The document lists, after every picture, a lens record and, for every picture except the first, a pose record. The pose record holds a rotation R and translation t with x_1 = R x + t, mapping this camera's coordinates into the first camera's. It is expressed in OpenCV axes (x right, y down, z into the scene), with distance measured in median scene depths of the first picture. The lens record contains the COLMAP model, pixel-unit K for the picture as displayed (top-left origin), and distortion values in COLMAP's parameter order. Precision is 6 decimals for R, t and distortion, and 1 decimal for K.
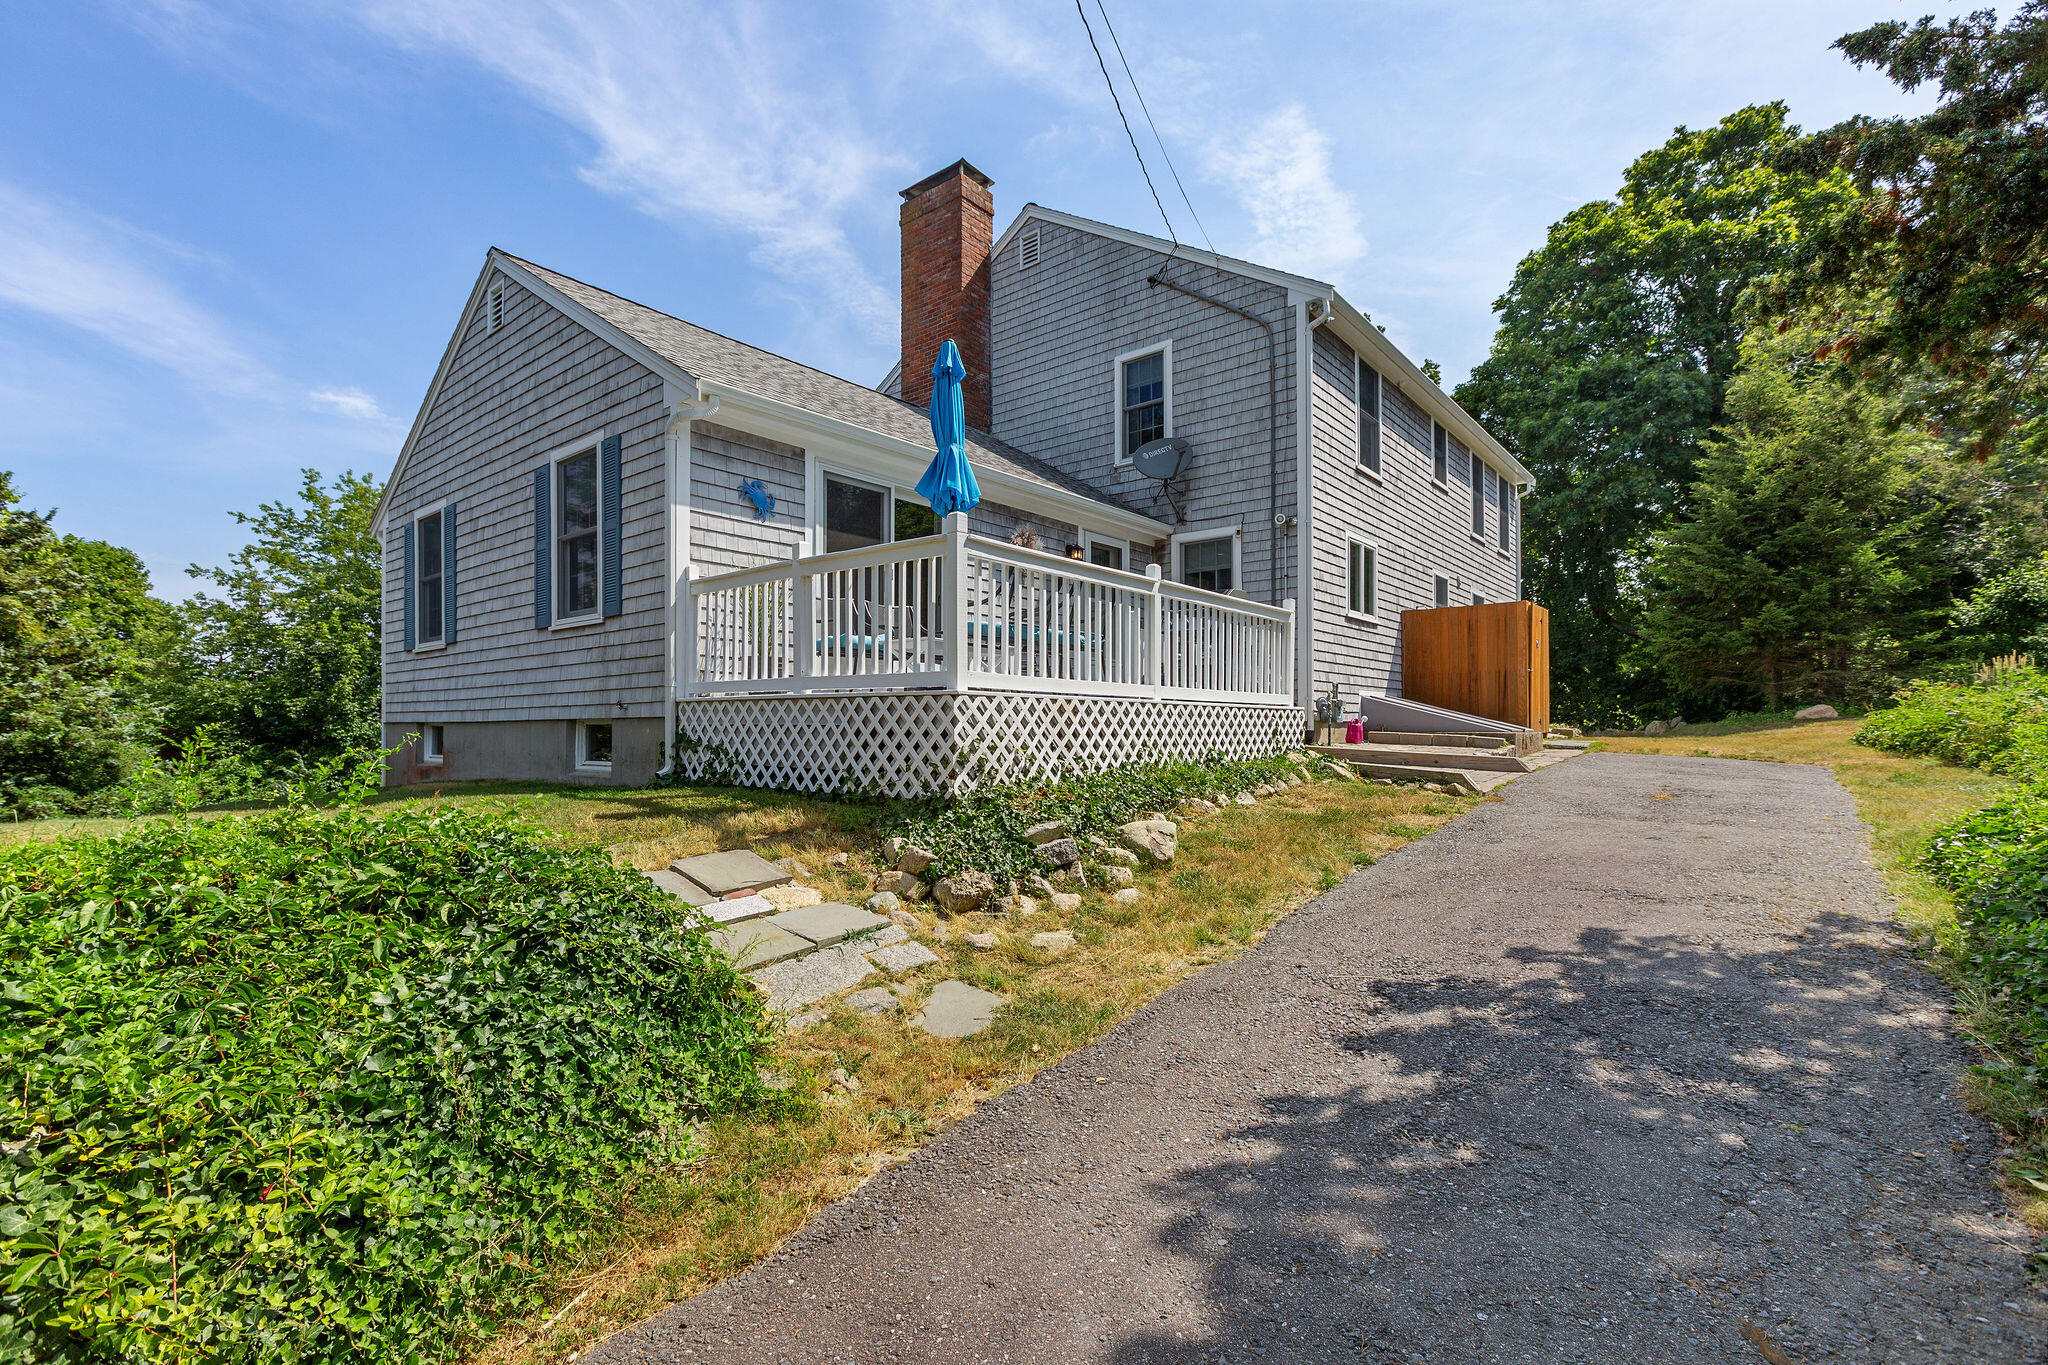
lens RADIAL K [[931.4, 0, 1022.4], [0, 931.4, 746.6], [0, 0, 1]] dist [-0.013363, -0.000080]
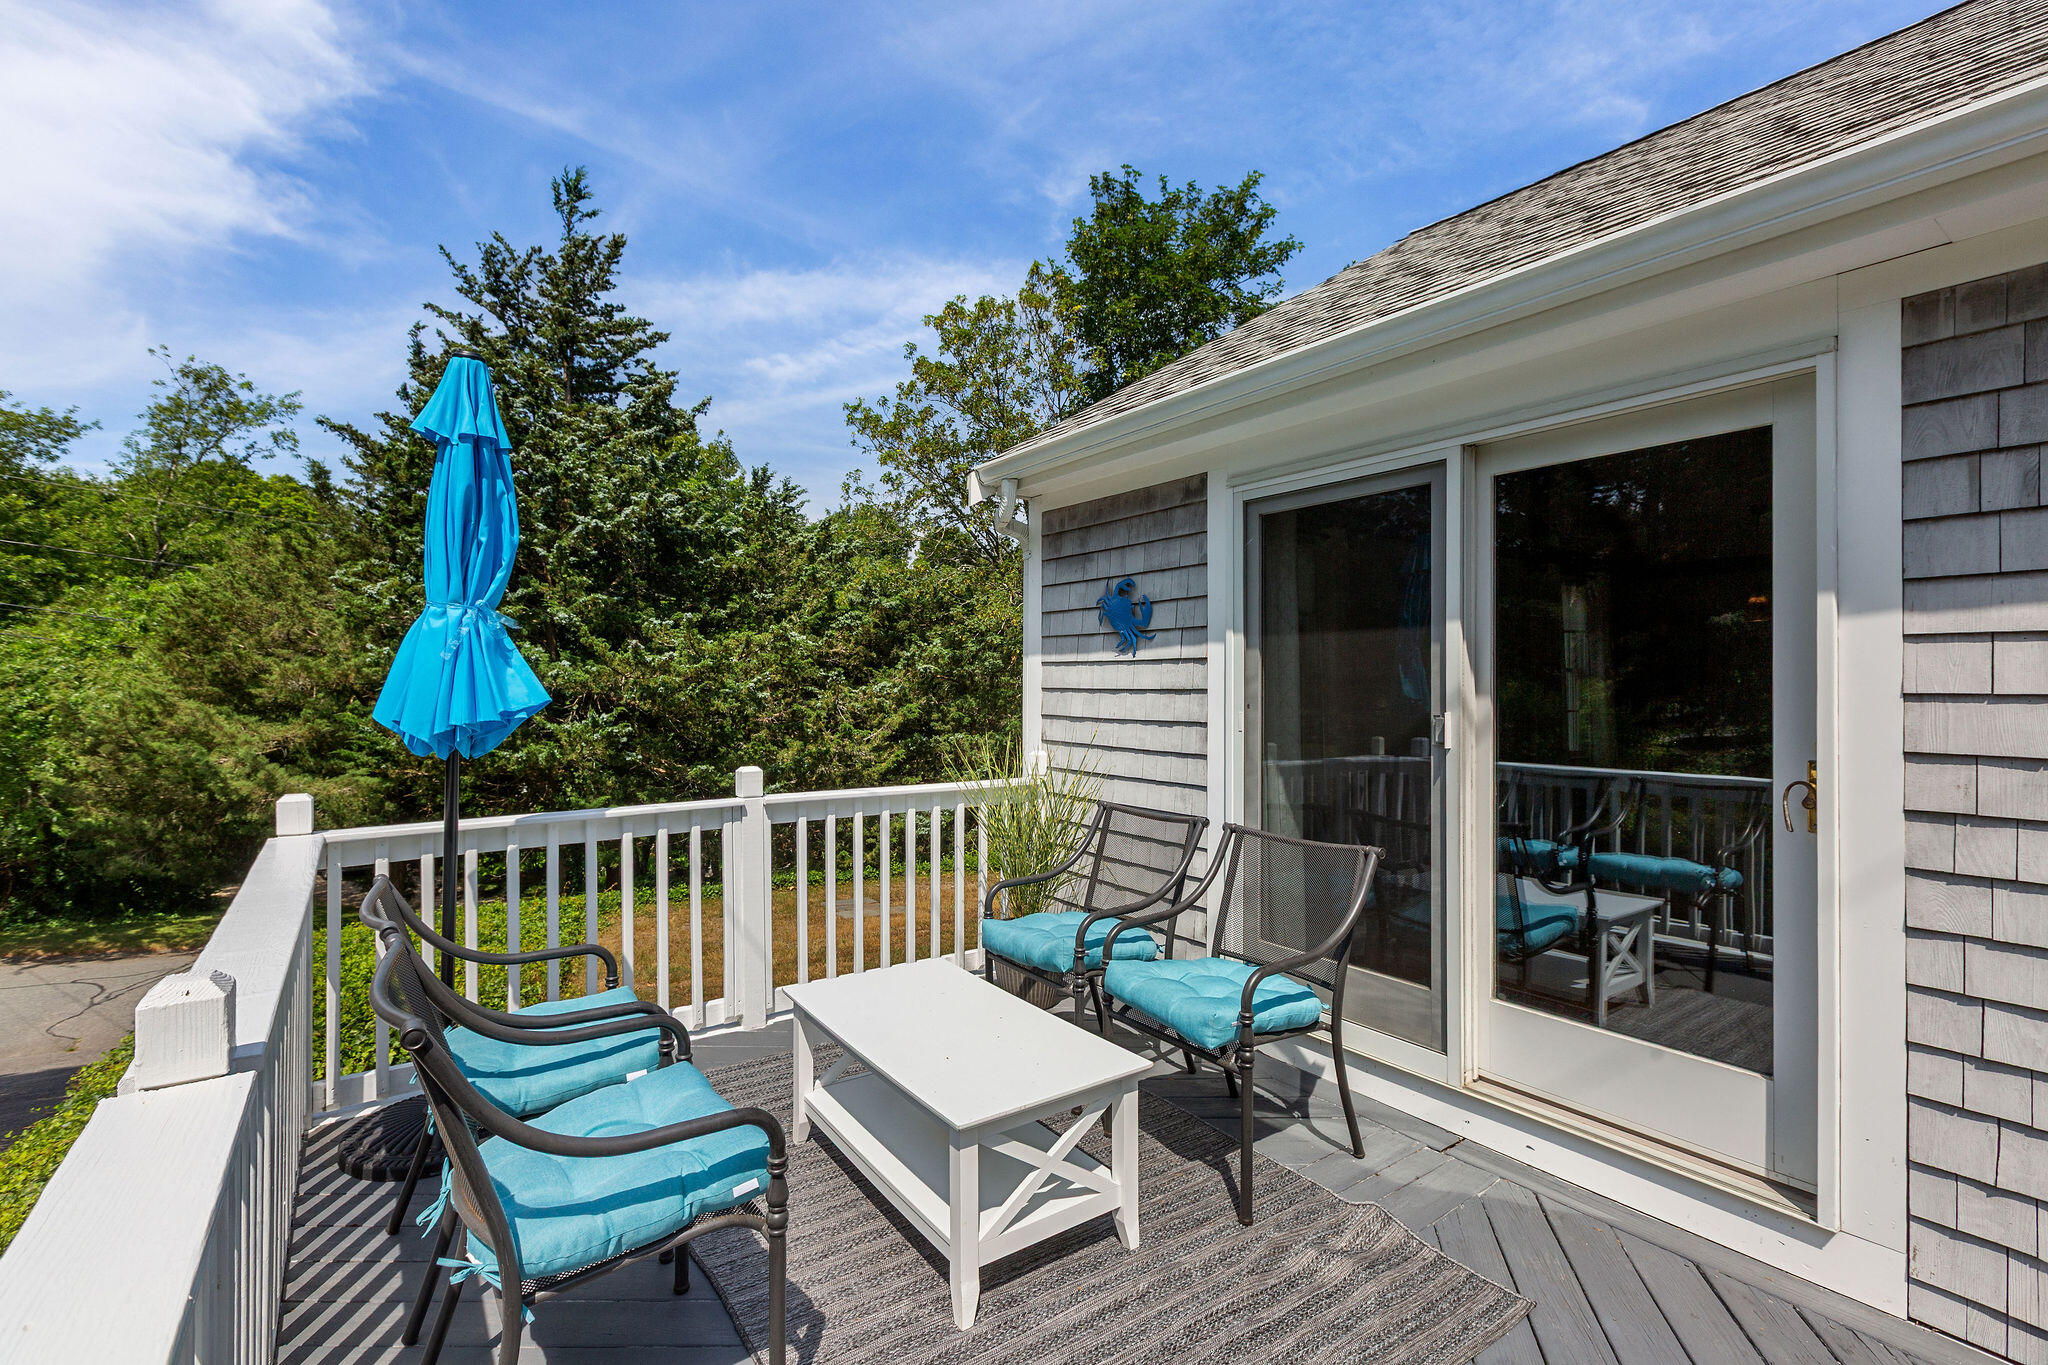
lens RADIAL K [[925.4, 0, 1020.6], [0, 925.4, 677.4], [0, 0, 1]] dist [-0.000055, -0.000103]
pose [[-0.258789, 0.000511, -0.965934, 0.157314], [-0.010116, 0.999944, 0.003239, -0.156968], [0.965881, 0.010610, -0.258769, 0.730276]]
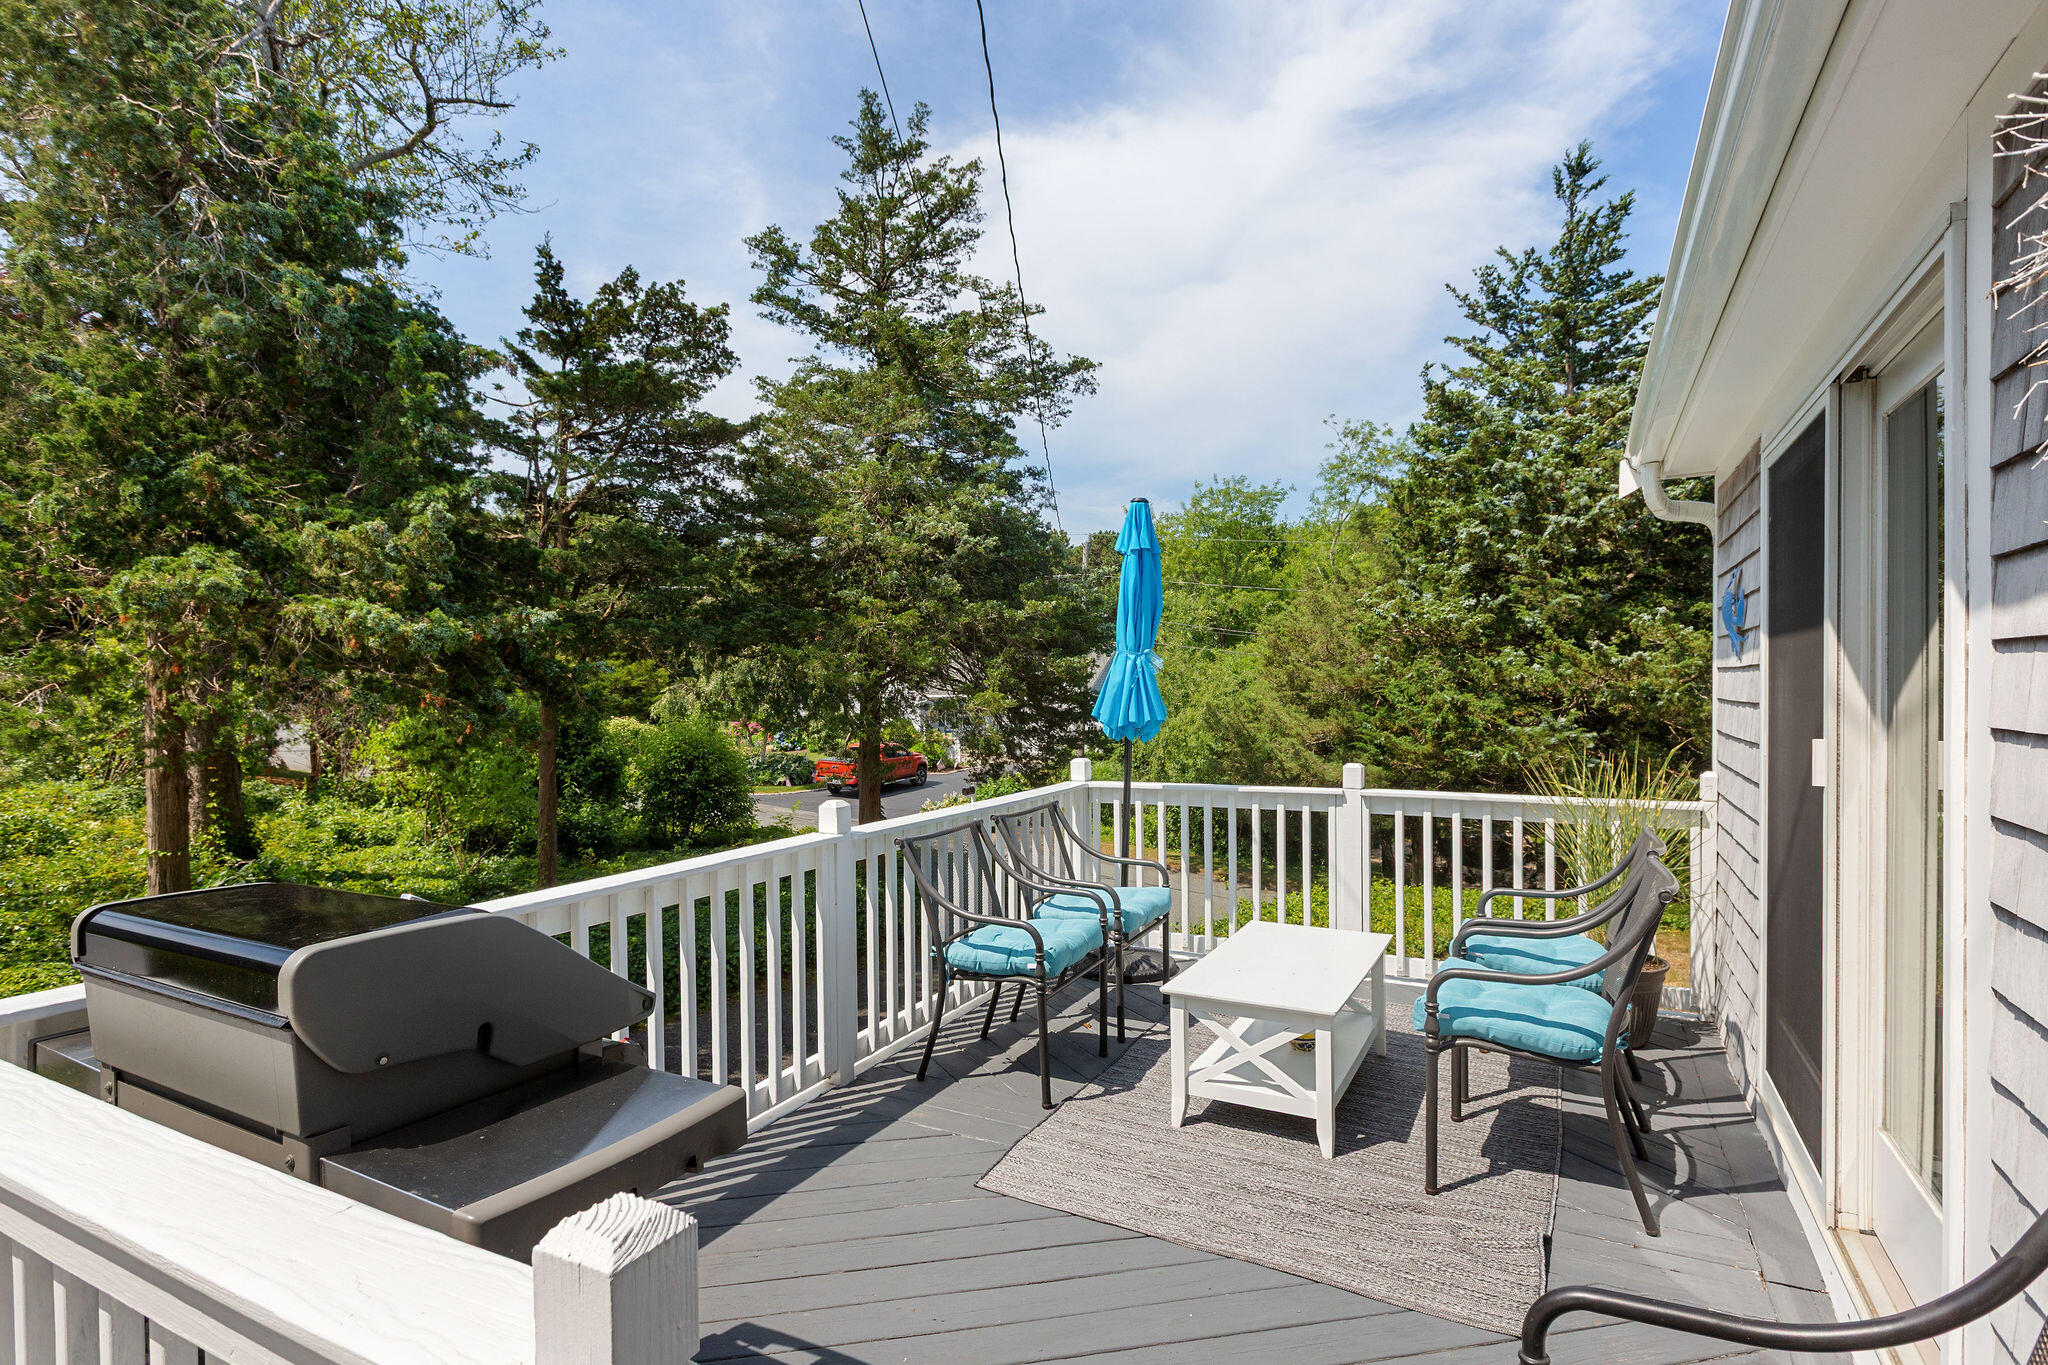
lens RADIAL K [[1014.7, 0, 1010.0], [0, 1014.7, 696.0], [0, 0, 1]] dist [-0.002225, 0.000031]
pose [[-0.981821, 0.018990, -0.188859, 0.092265], [0.015225, 0.999656, 0.021364, -0.163616], [0.189200, 0.018100, -0.981772, 0.944792]]
